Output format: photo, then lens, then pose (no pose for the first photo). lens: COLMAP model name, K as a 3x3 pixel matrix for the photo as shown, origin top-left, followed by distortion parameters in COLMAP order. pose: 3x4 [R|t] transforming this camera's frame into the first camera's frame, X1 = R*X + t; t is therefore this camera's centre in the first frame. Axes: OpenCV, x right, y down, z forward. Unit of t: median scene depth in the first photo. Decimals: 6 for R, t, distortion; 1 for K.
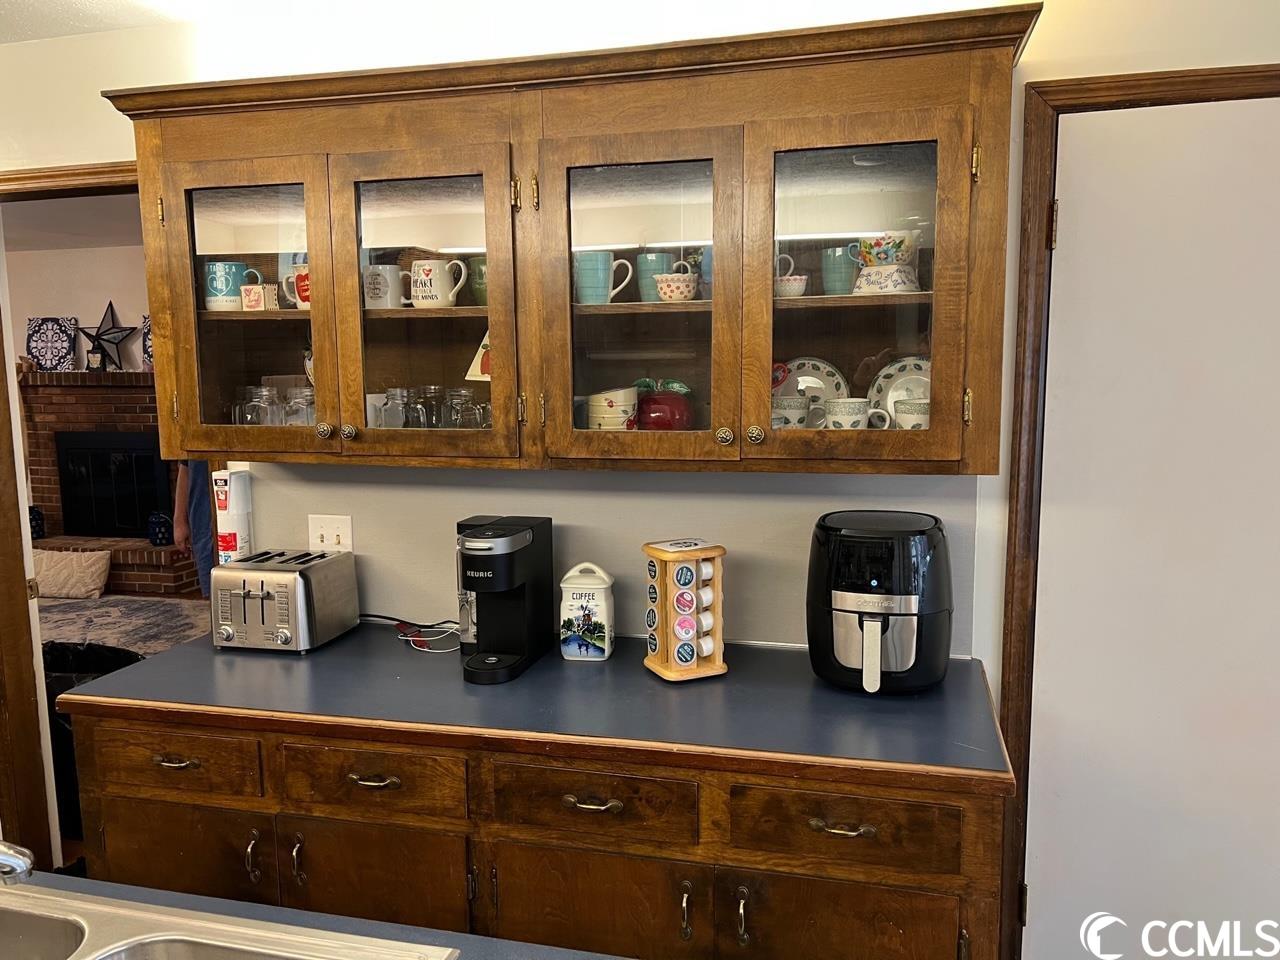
lens RADIAL K [[956.5, 0, 647.7], [0, 956.5, 477.6], [0, 0, 1]] dist [0.009091, -0.001870]
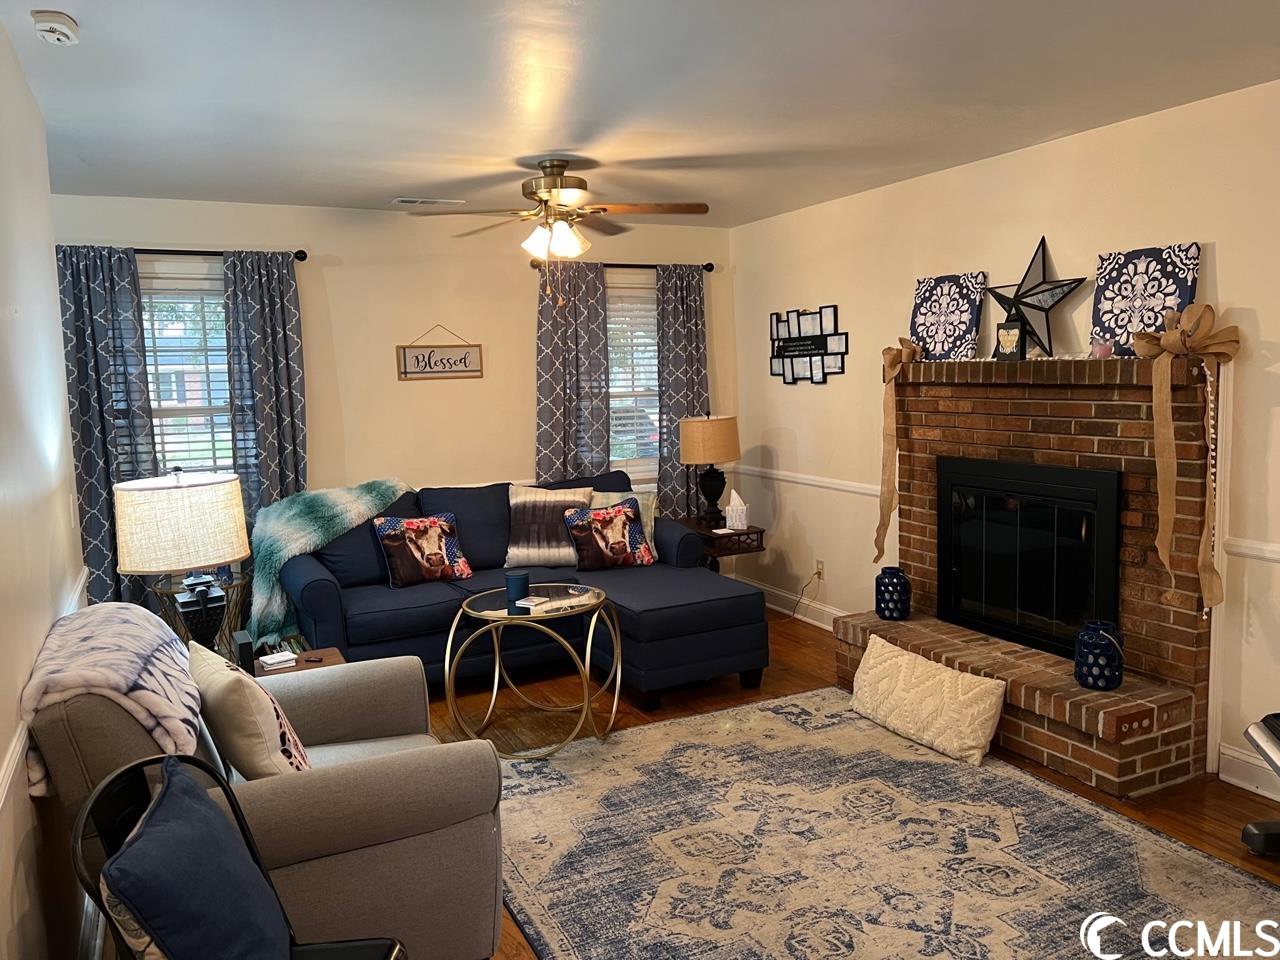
lens RADIAL K [[956.5, 0, 645.8], [0, 956.5, 477.5], [0, 0, 1]] dist [0.009091, -0.001870]
pose [[0.653704, 0.079420, -0.752572, -0.274036], [-0.076776, 0.996307, 0.038452, -0.044478], [0.752846, 0.032643, 0.657387, 0.451389]]
